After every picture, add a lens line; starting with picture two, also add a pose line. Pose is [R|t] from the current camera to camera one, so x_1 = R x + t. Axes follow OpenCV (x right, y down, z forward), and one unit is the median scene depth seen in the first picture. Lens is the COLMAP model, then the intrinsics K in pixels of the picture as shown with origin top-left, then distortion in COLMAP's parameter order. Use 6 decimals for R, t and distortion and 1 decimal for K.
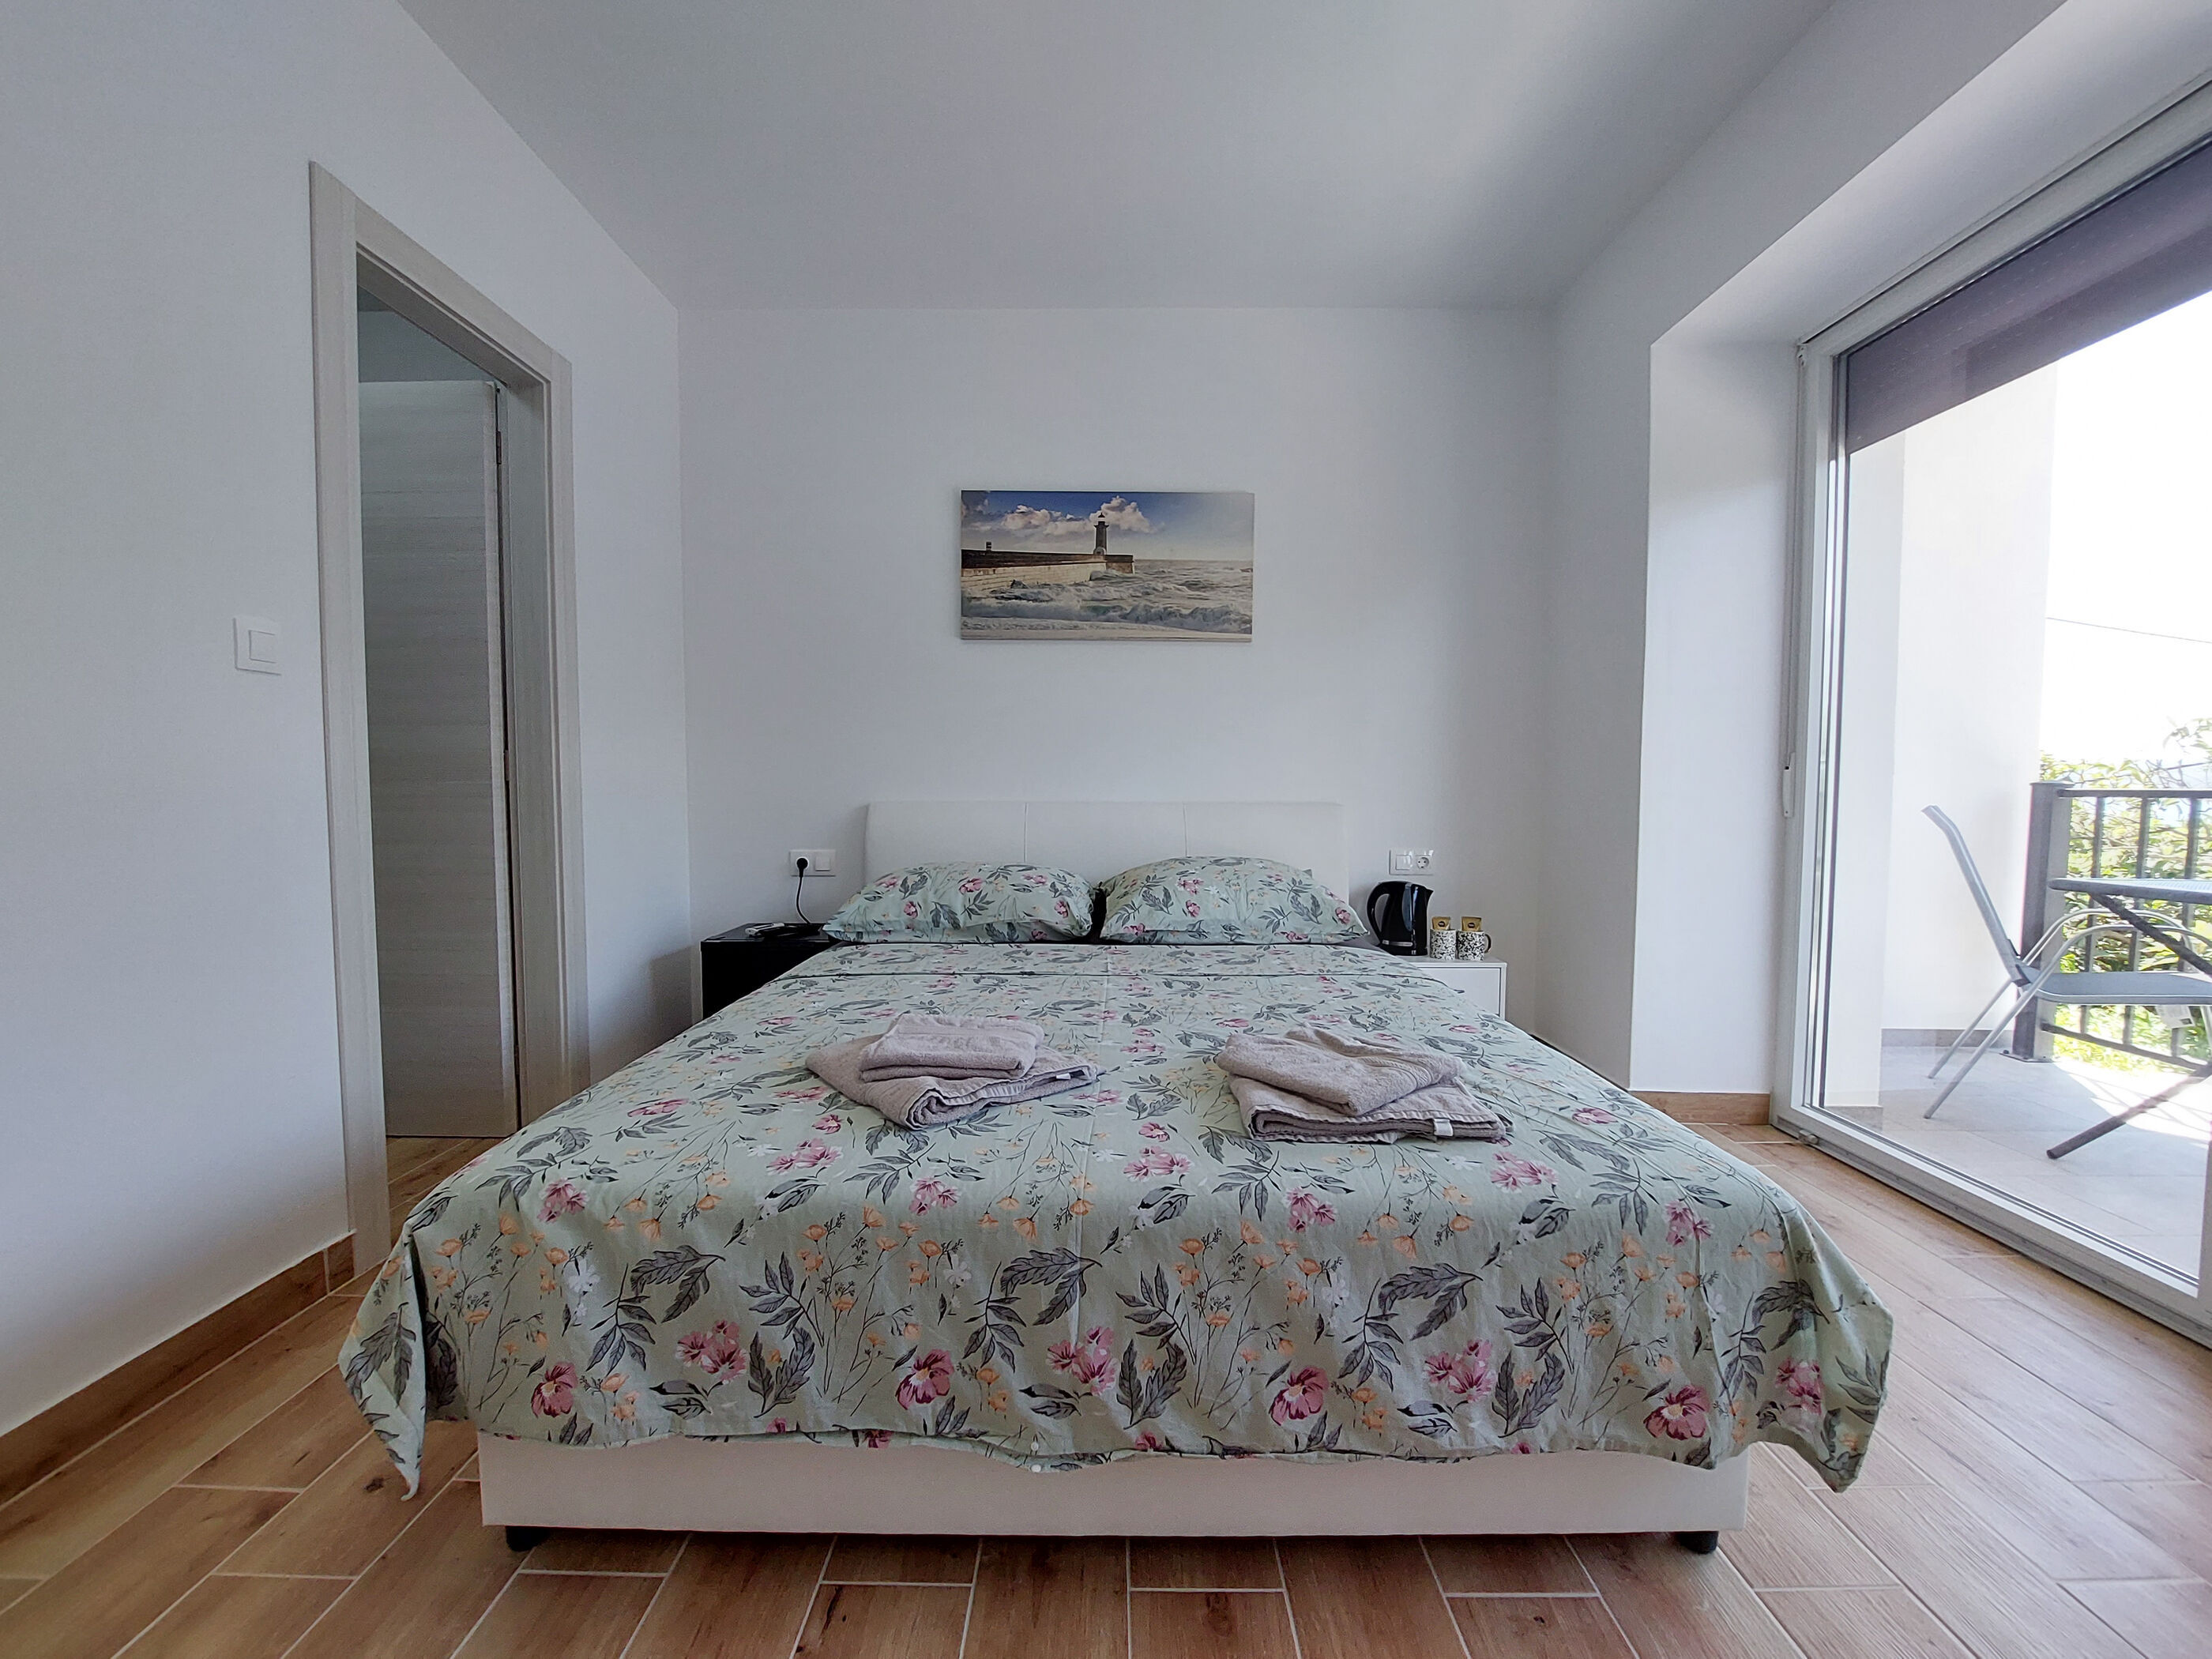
lens RADIAL K [[879.8, 0, 1097.3], [0, 879.8, 834.2], [0, 0, 1]] dist [-0.017145, -0.000203]
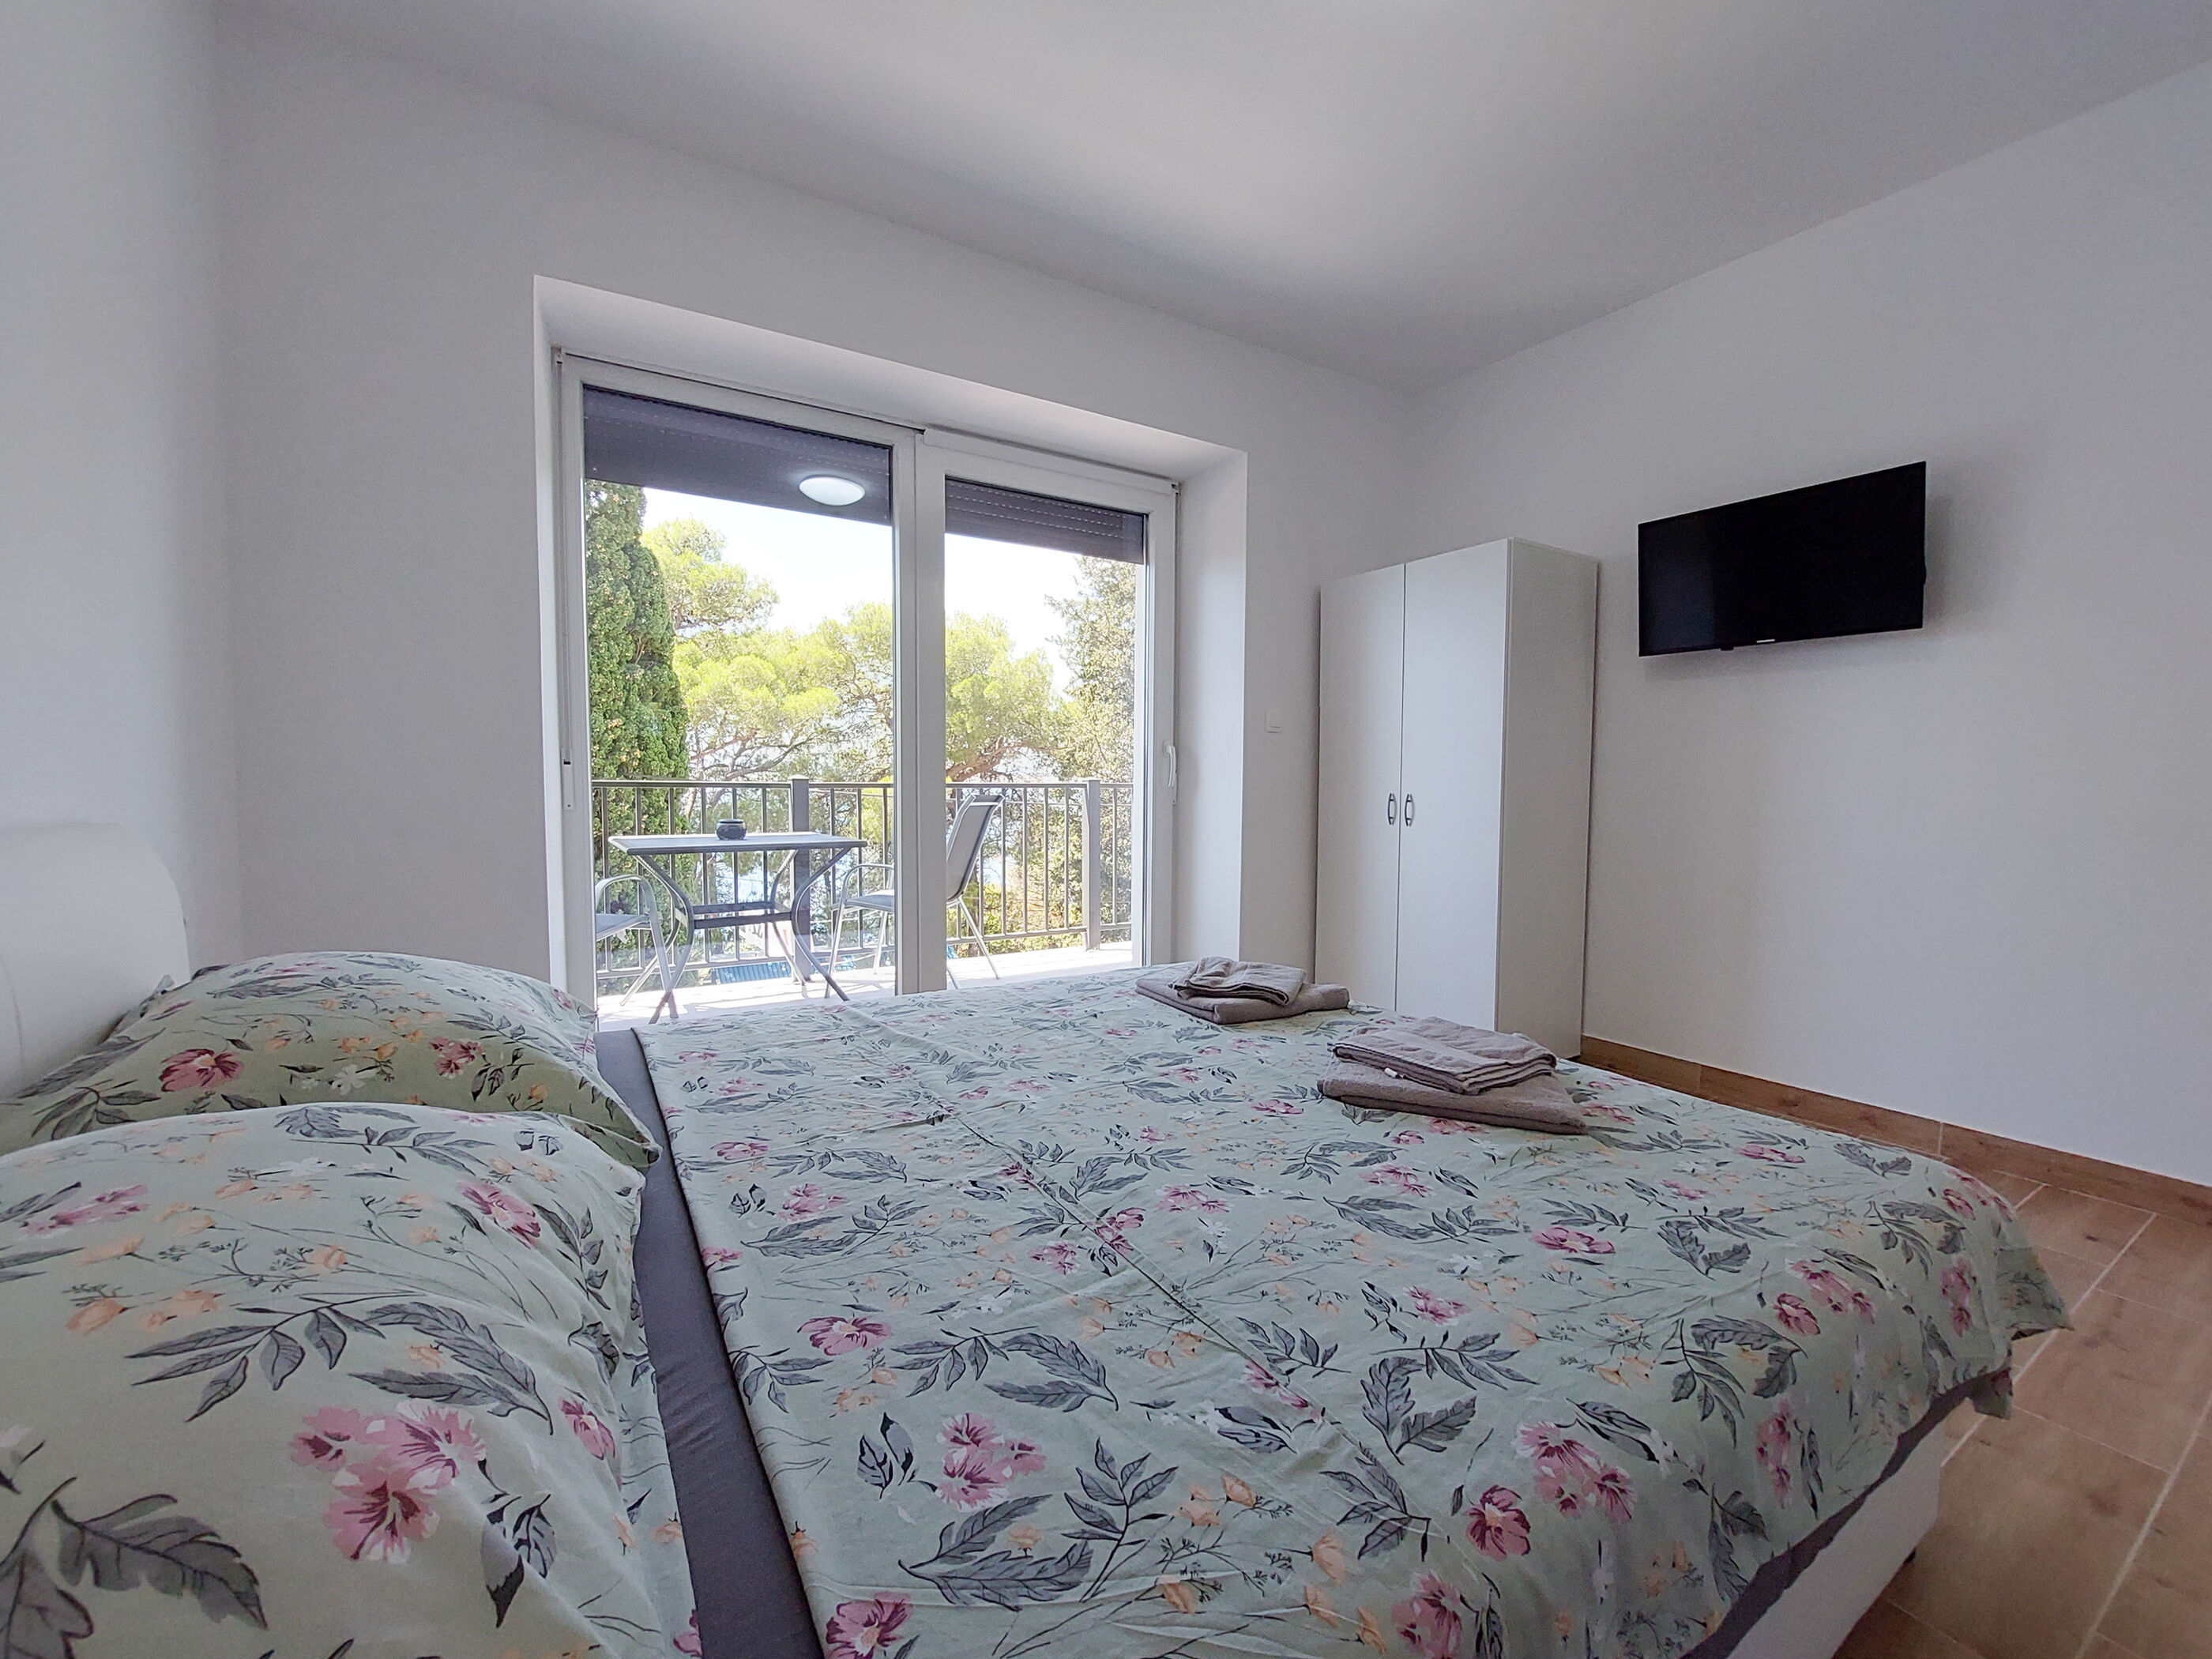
lens RADIAL K [[879.8, 0, 1099.2], [0, 879.8, 848.6], [0, 0, 1]] dist [-0.017145, -0.000203]
pose [[-0.524783, -0.072468, 0.848146, -0.820698], [0.031285, 0.994055, 0.104292, -0.119758], [-0.850661, 0.081265, -0.519395, 1.903602]]
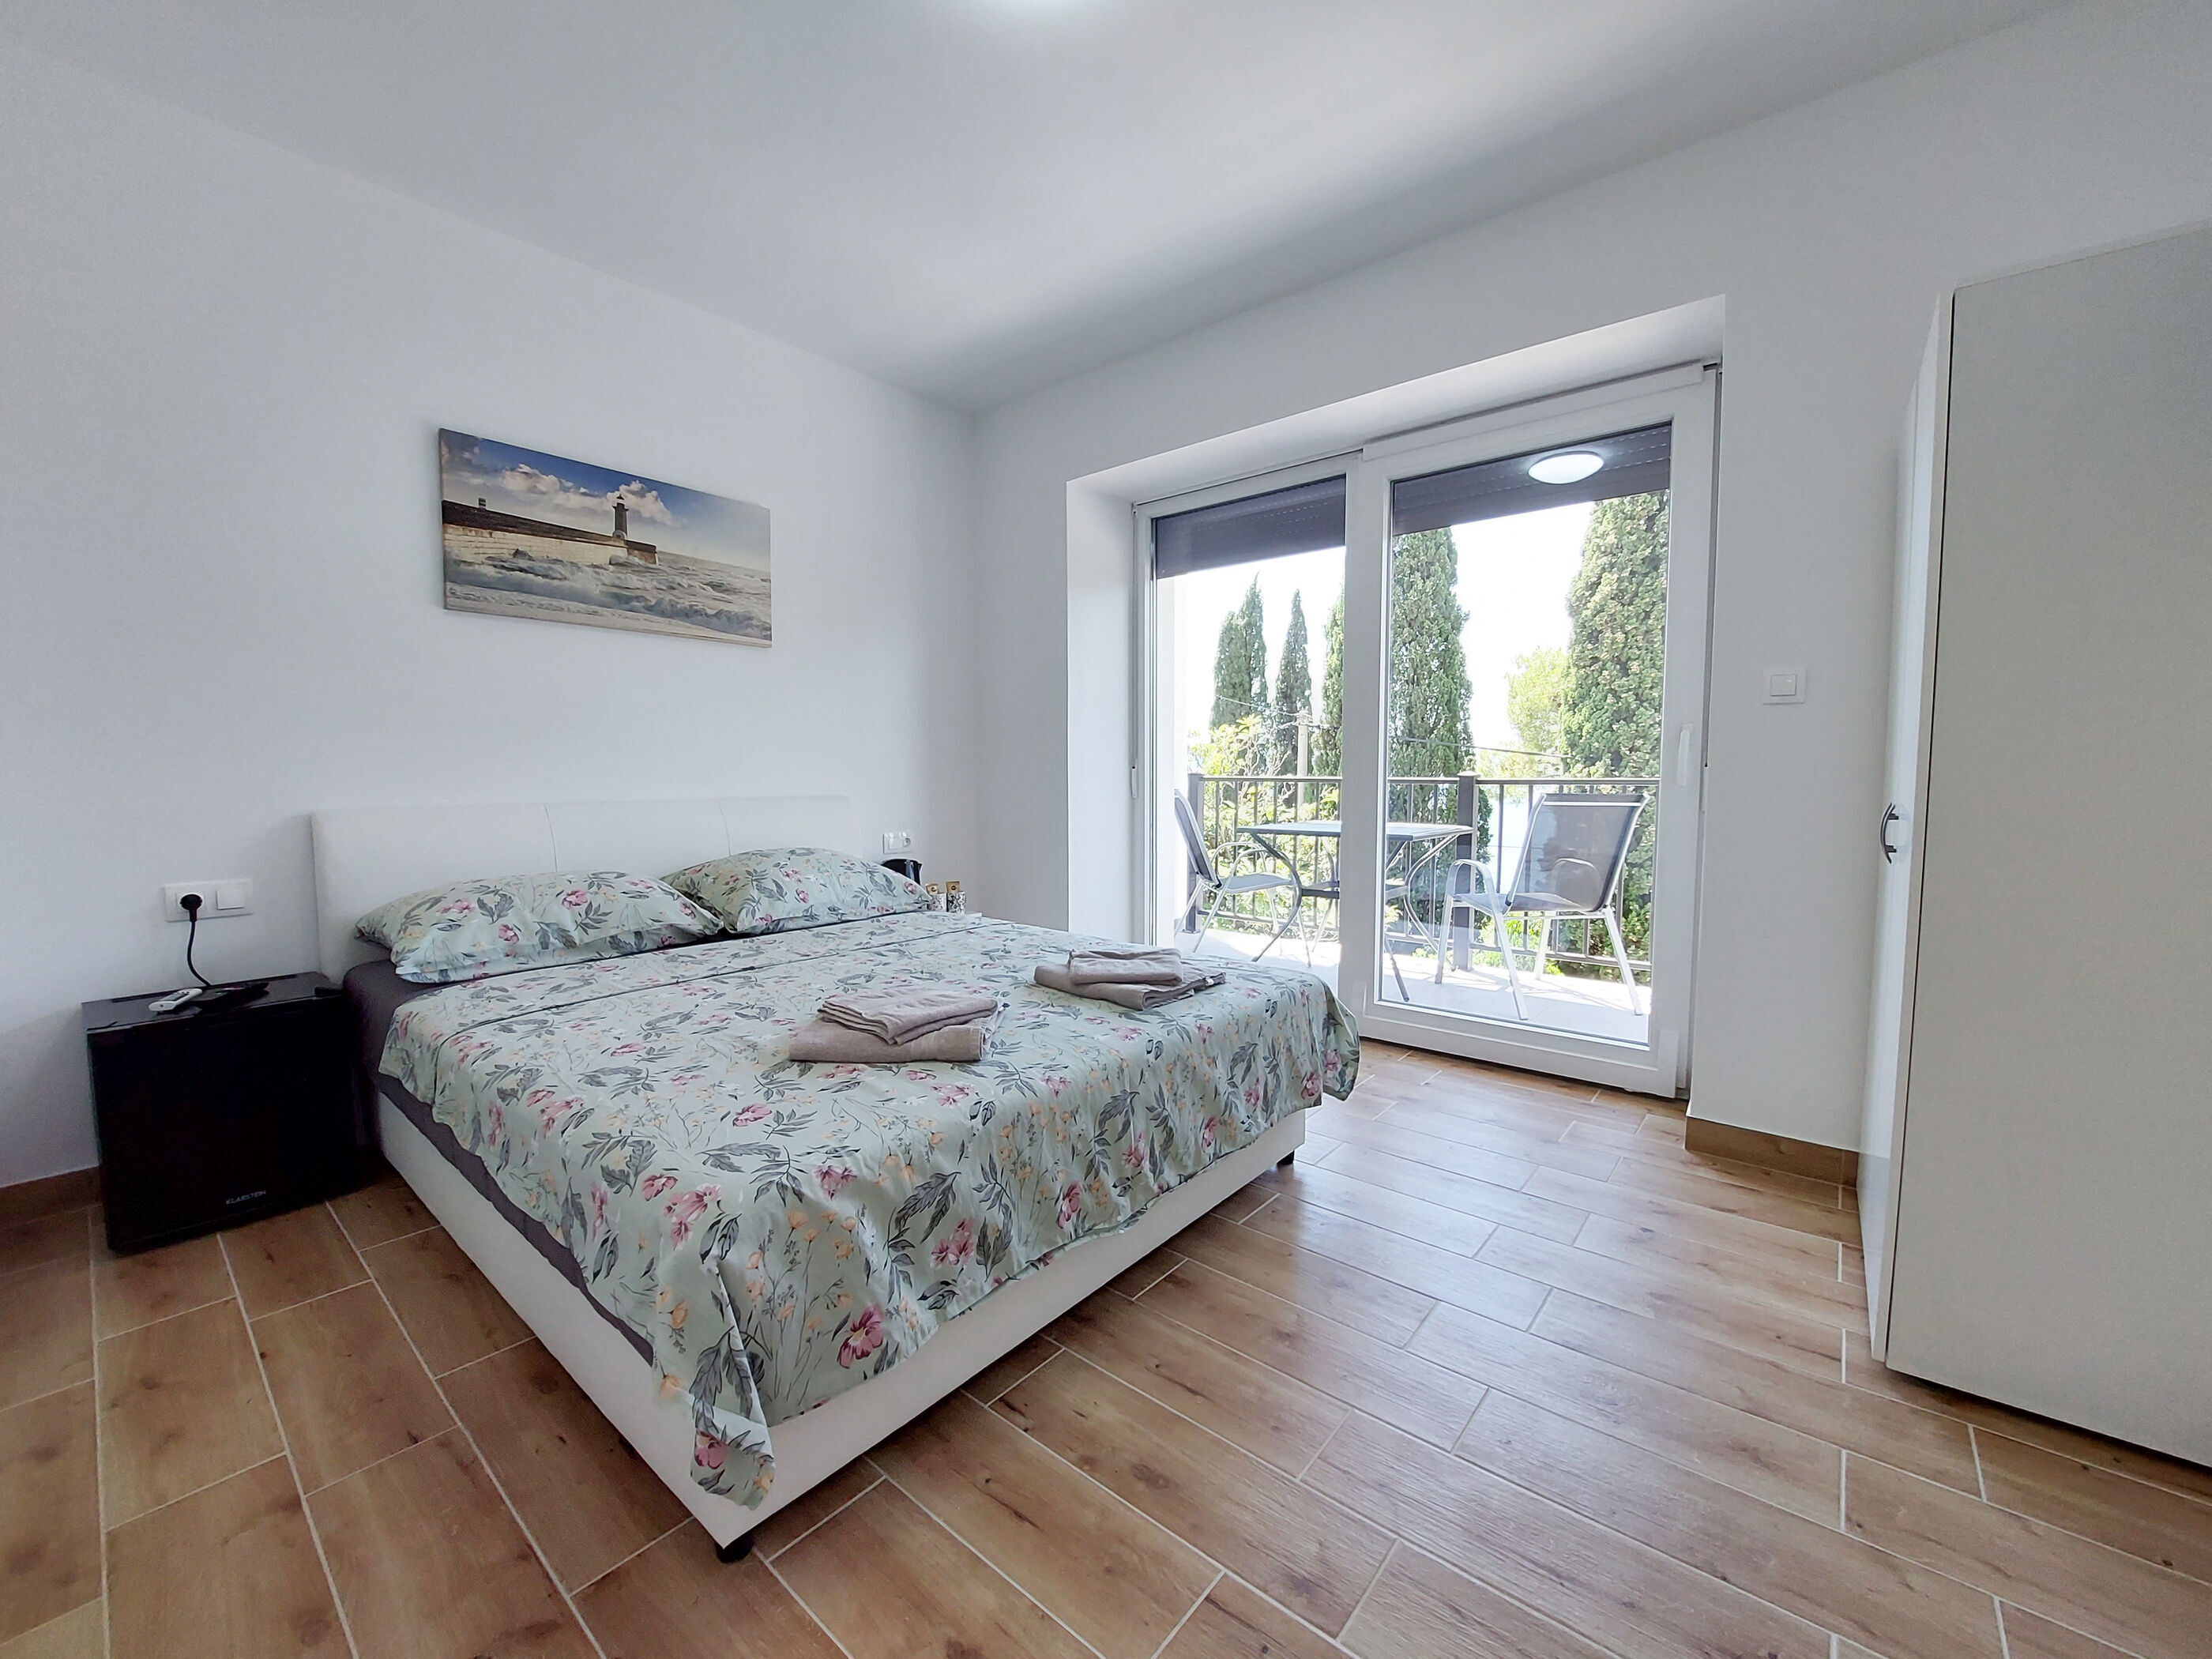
lens RADIAL K [[879.8, 0, 1111.4], [0, 879.8, 827.4], [0, 0, 1]] dist [-0.017145, -0.000203]
pose [[0.633187, -0.053692, 0.772135, -0.941864], [0.041719, 0.998508, 0.035222, -0.045823], [-0.772874, 0.009911, 0.634482, -0.001991]]
